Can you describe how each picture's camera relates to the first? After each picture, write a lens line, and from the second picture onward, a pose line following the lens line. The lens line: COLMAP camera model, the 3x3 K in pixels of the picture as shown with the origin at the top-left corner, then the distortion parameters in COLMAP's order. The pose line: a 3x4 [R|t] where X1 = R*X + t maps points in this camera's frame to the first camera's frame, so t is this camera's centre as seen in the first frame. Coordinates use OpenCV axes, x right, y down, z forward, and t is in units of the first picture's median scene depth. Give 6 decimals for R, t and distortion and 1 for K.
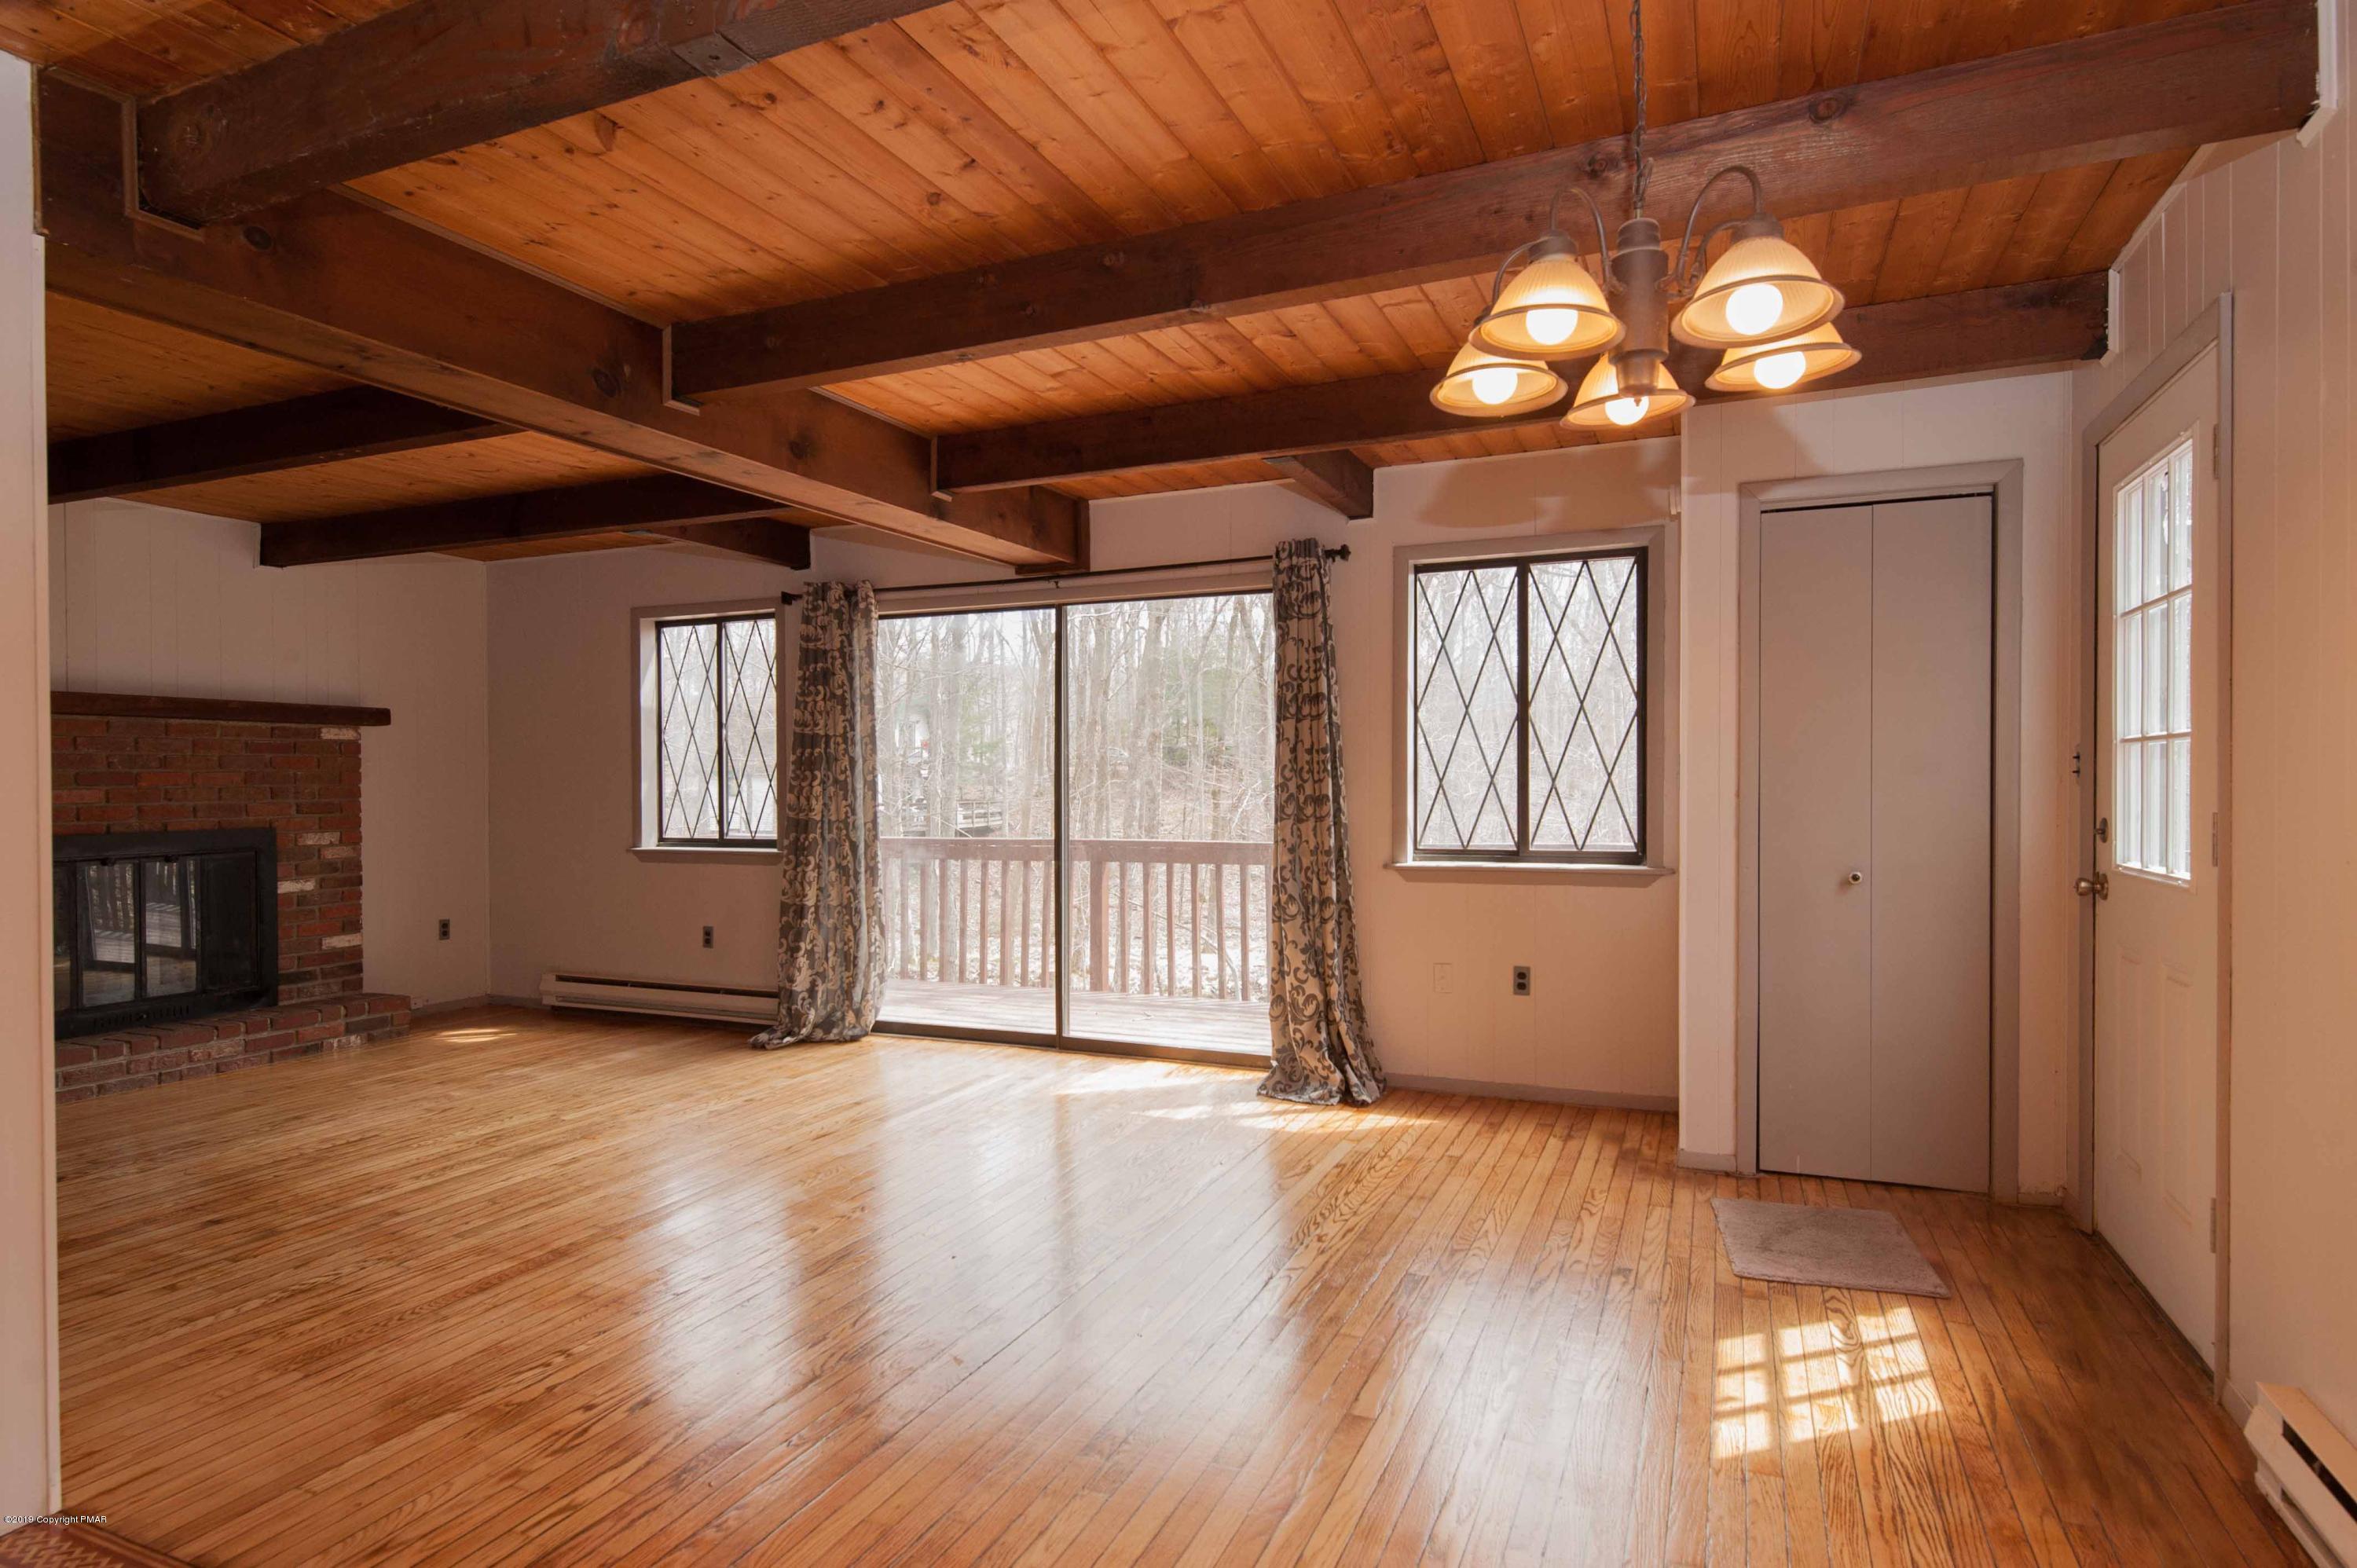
lens RADIAL K [[1298.5, 0, 1181.7], [0, 1298.5, 795.3], [0, 0, 1]] dist [0.006140, -0.000279]
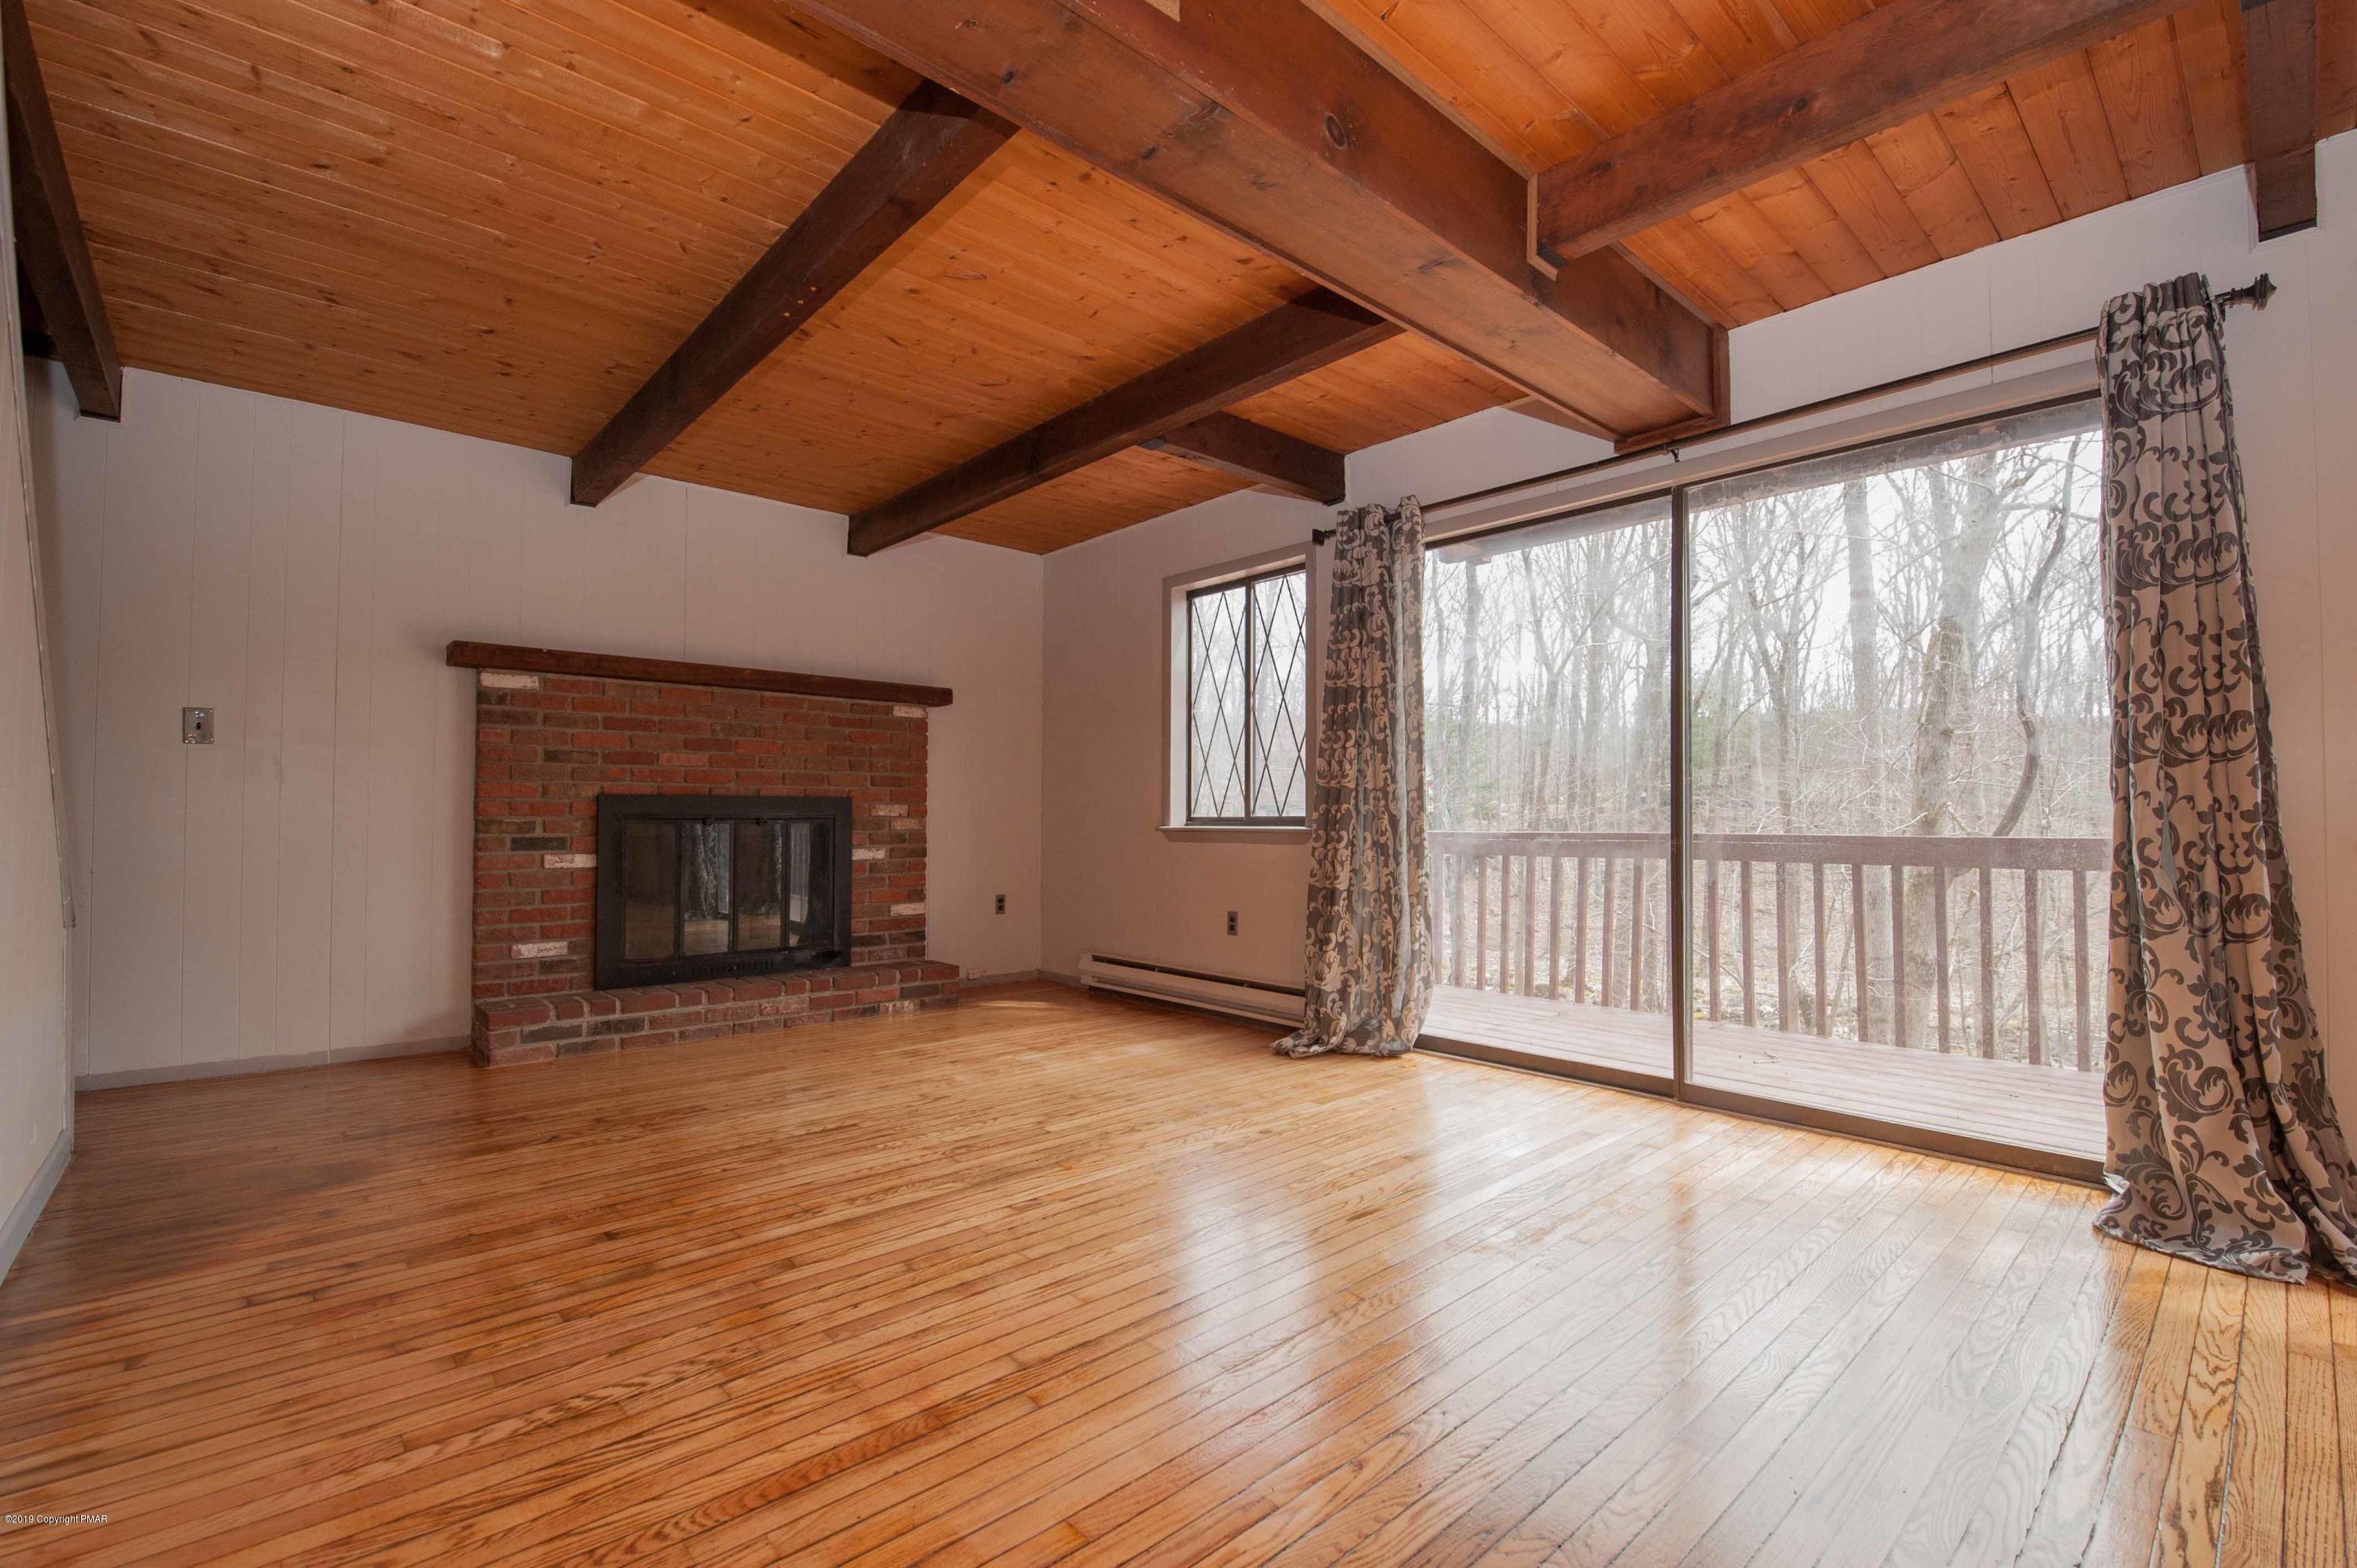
lens RADIAL K [[1001.1, 0, 1180.4], [0, 1001.1, 799.3], [0, 0, 1]] dist [-0.000030, -0.007977]
pose [[0.908329, -0.002830, -0.418247, -0.110248], [-0.012945, 0.999308, -0.034873, 0.050458], [0.418056, 0.037090, 0.907664, 0.367077]]
